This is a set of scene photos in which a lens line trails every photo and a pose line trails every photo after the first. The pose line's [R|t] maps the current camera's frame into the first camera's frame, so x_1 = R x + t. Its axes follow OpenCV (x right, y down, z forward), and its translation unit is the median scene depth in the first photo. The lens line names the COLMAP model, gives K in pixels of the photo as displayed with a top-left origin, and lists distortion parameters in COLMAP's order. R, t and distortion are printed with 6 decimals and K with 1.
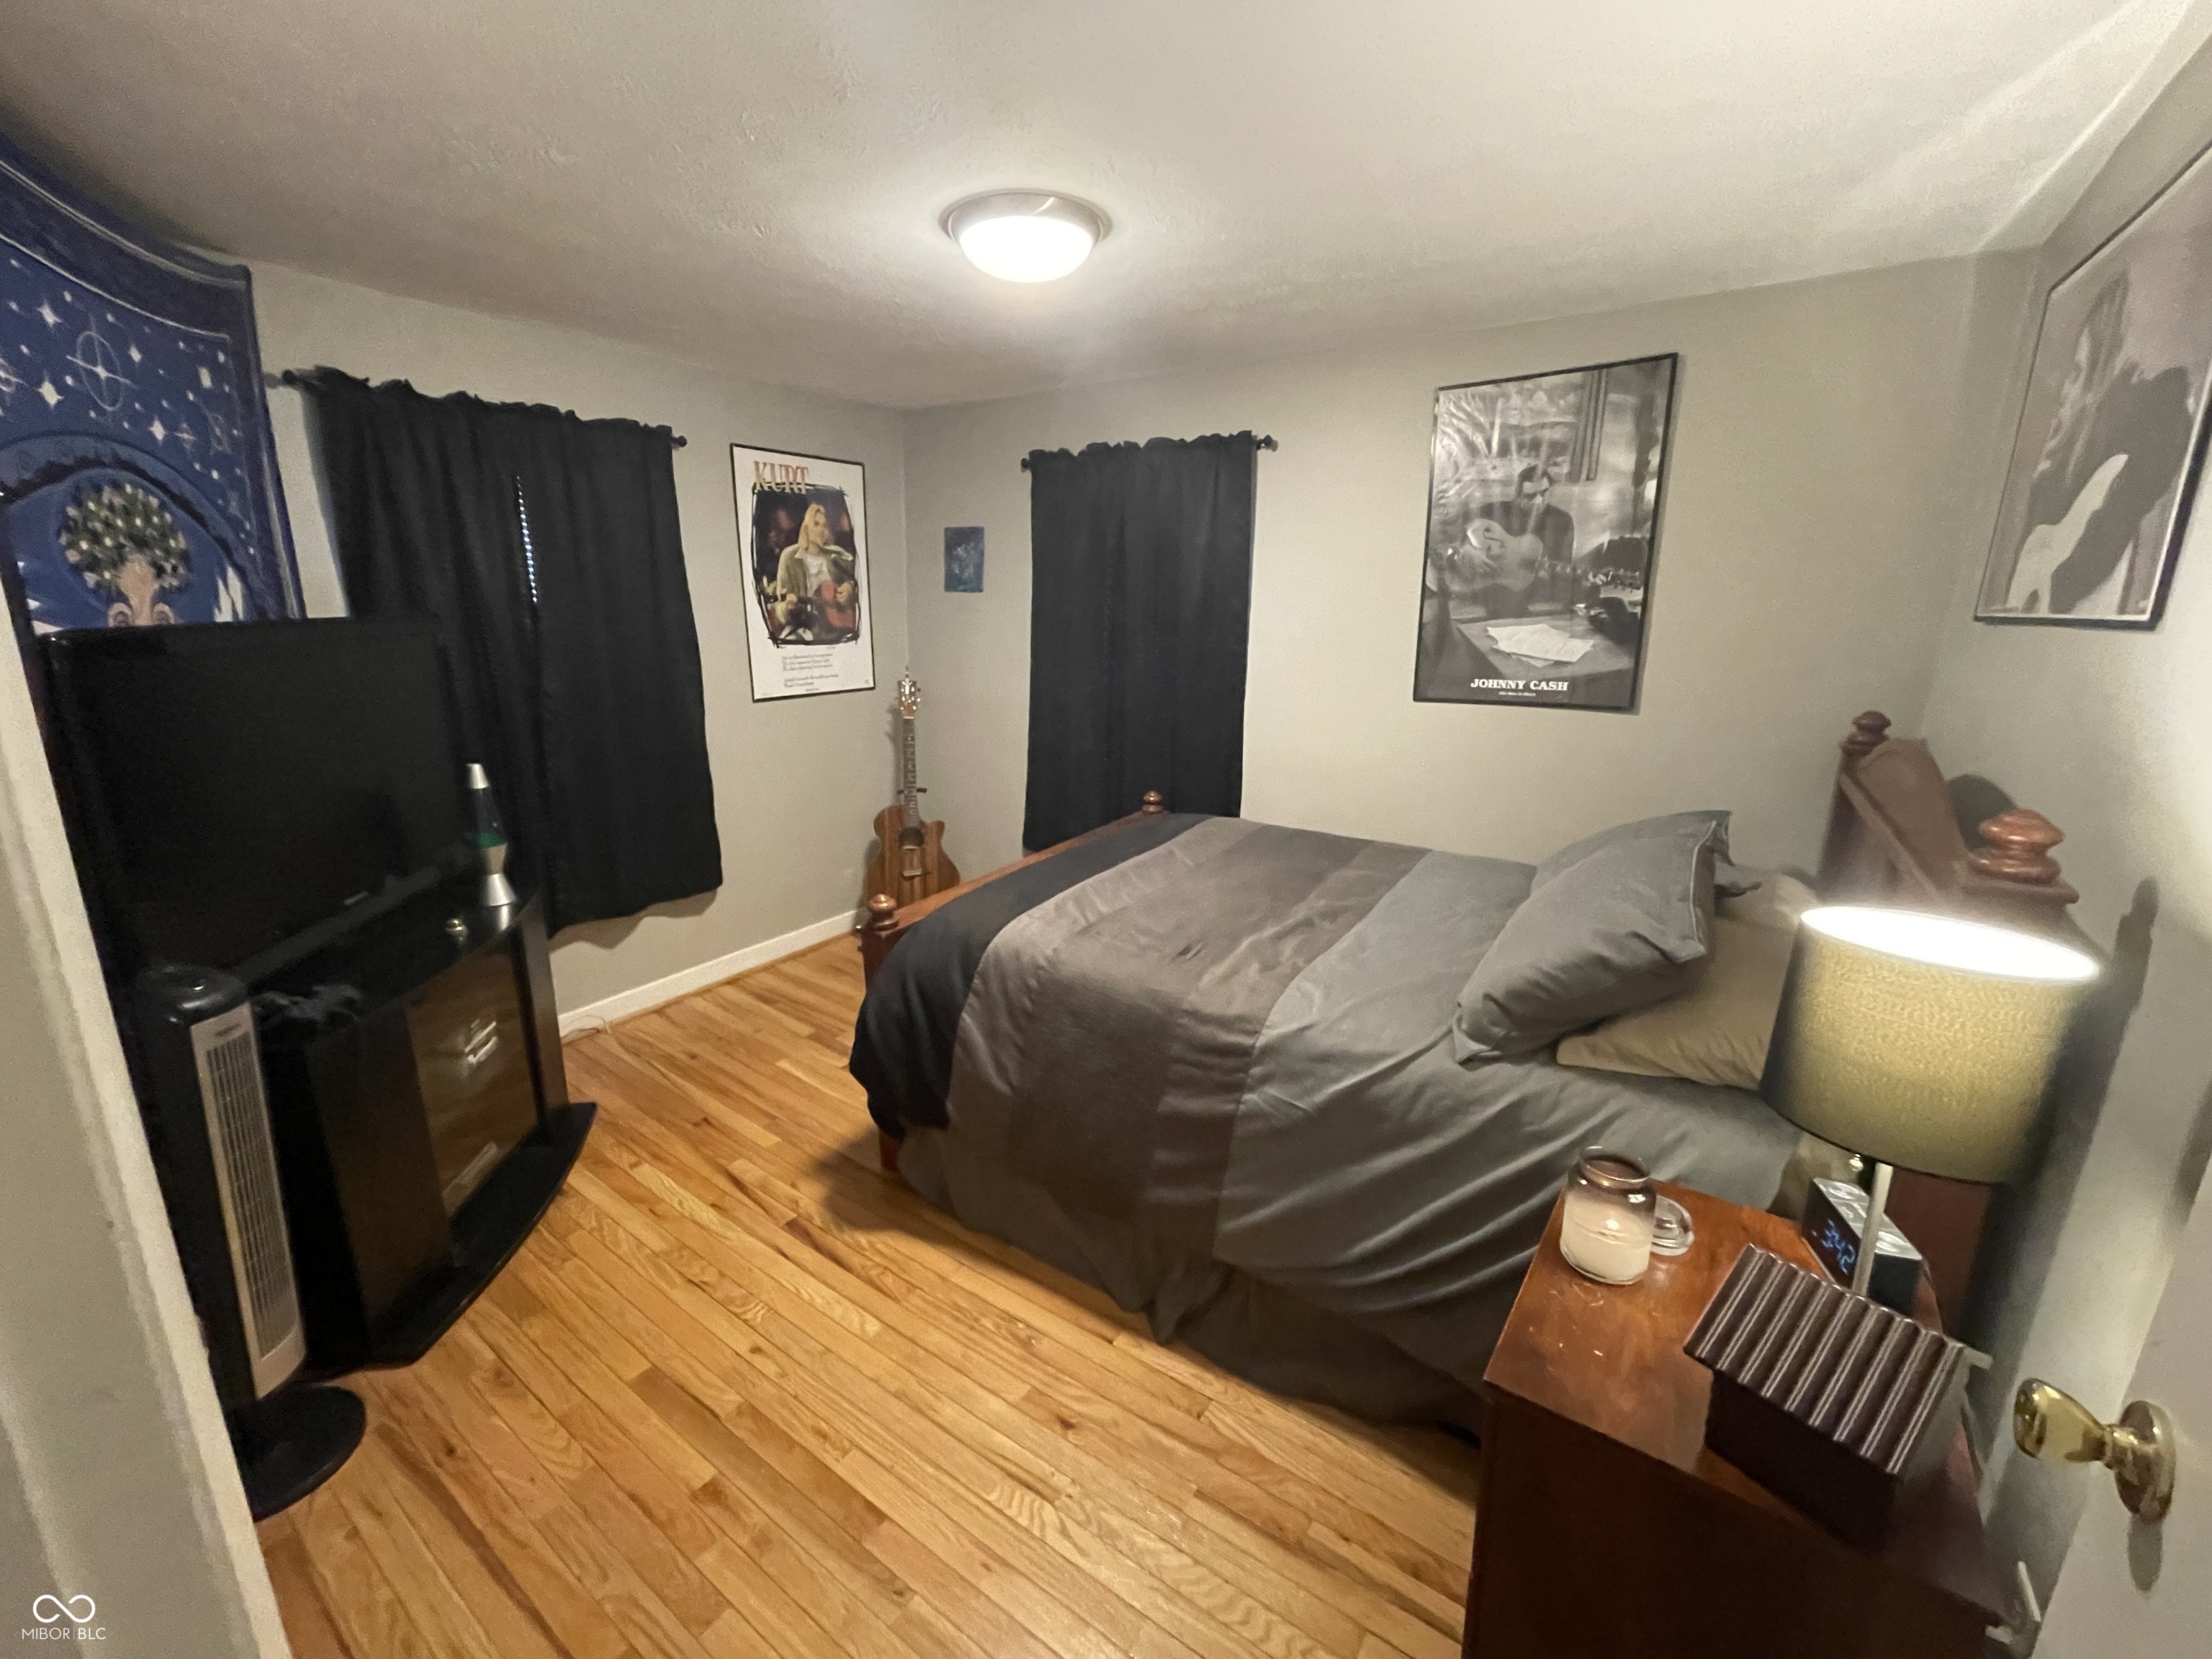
lens RADIAL K [[899.7, 0, 1084.1], [0, 899.7, 817.6], [0, 0, 1]] dist [-0.005717, 0.001110]
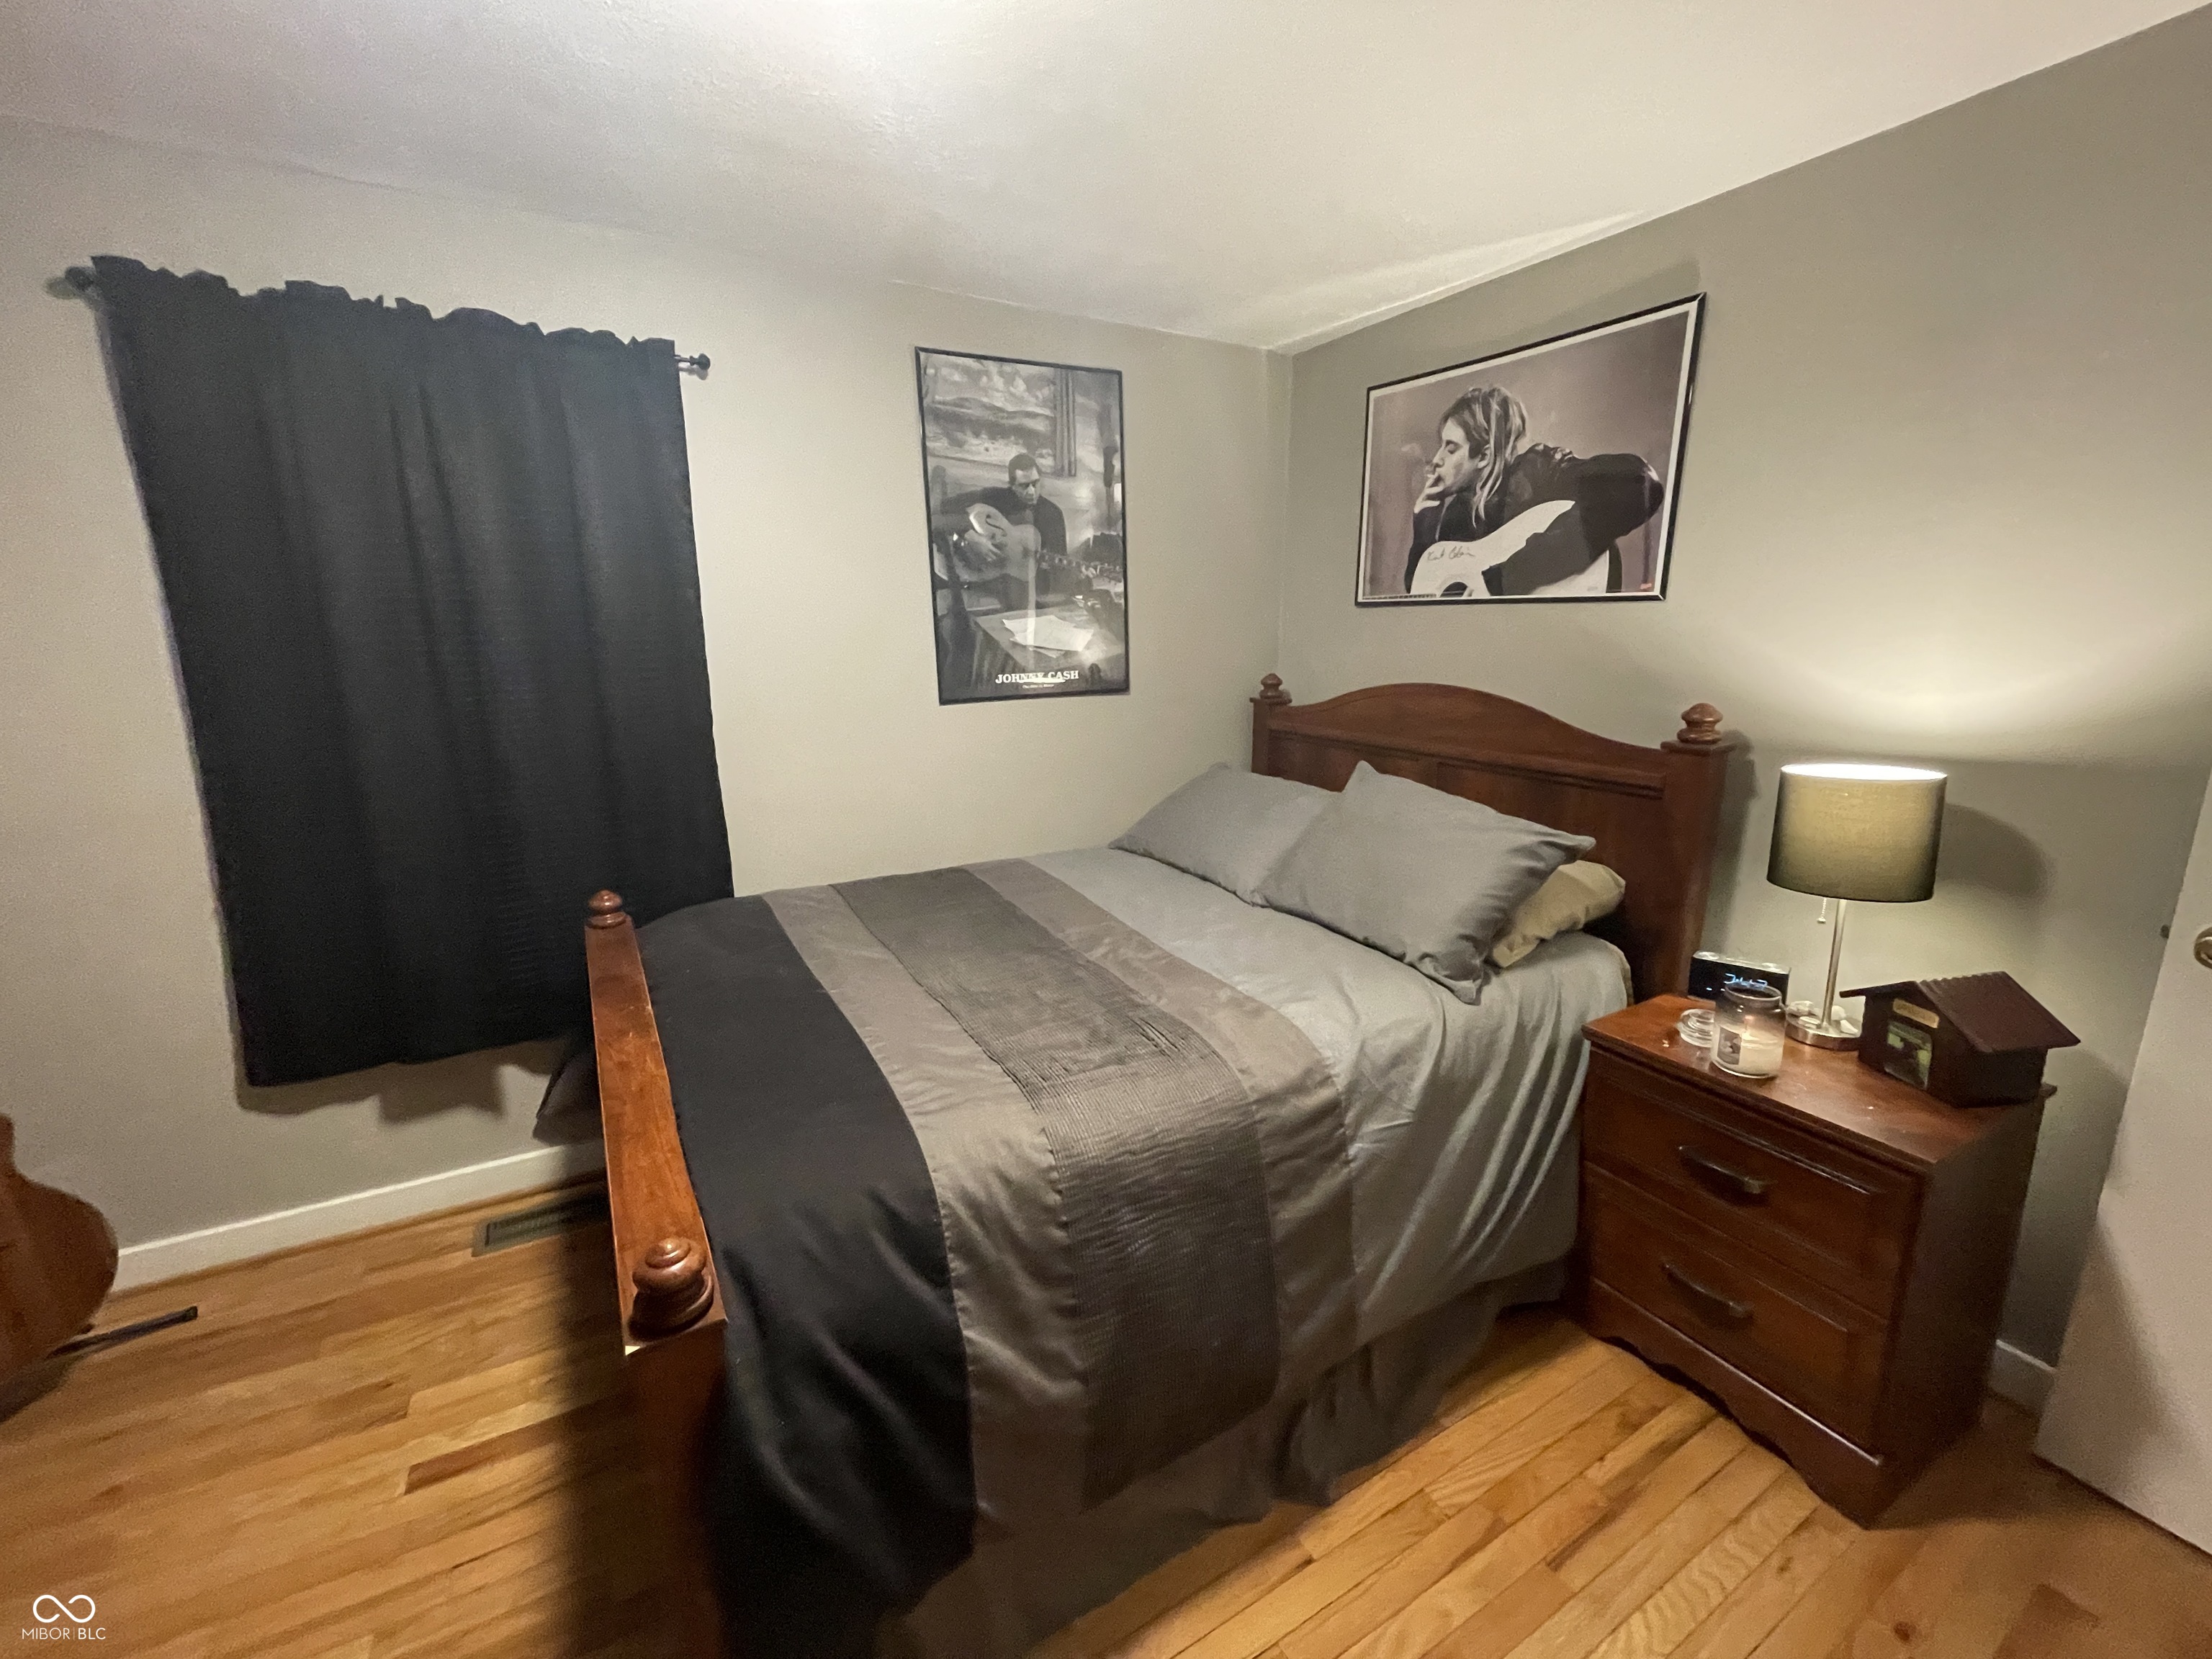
lens RADIAL K [[899.7, 0, 1097.0], [0, 899.7, 830.7], [0, 0, 1]] dist [-0.005717, 0.001110]
pose [[0.430714, -0.212005, 0.877234, -0.445453], [0.216286, 0.967939, 0.127731, -0.107539], [-0.876188, 0.134718, 0.462759, 0.564988]]
